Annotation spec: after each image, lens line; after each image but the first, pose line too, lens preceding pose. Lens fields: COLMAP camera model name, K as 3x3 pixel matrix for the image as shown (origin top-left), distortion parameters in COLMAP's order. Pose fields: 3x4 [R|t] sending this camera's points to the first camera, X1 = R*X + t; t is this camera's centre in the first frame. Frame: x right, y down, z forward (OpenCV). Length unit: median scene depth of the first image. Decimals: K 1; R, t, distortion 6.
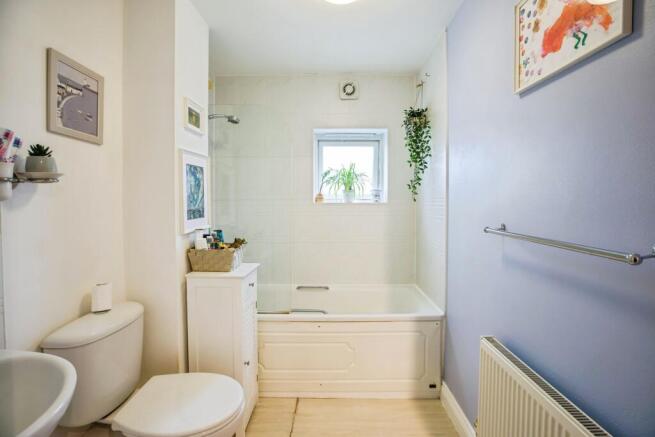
lens RADIAL K [[301.3, 0, 329.8], [0, 301.3, 214.4], [0, 0, 1]] dist [-0.056869, 0.019996]
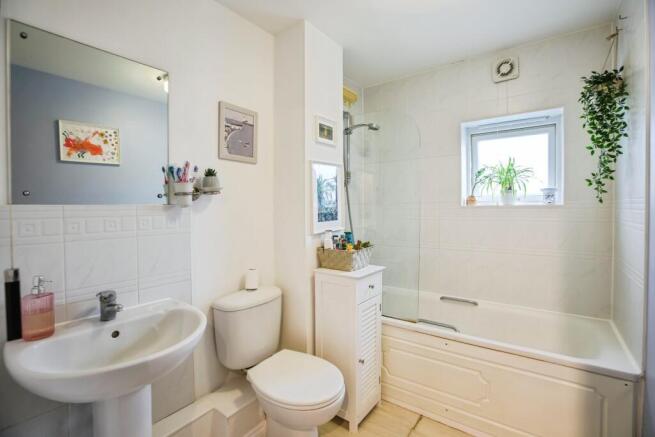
lens RADIAL K [[301.3, 0, 329.8], [0, 301.3, 214.4], [0, 0, 1]] dist [-0.056869, 0.019996]
pose [[0.806471, 0.007560, -0.591226, 0.215265], [-0.012724, 0.999909, -0.004571, -0.005083], [0.591137, 0.011209, 0.806493, 0.079256]]
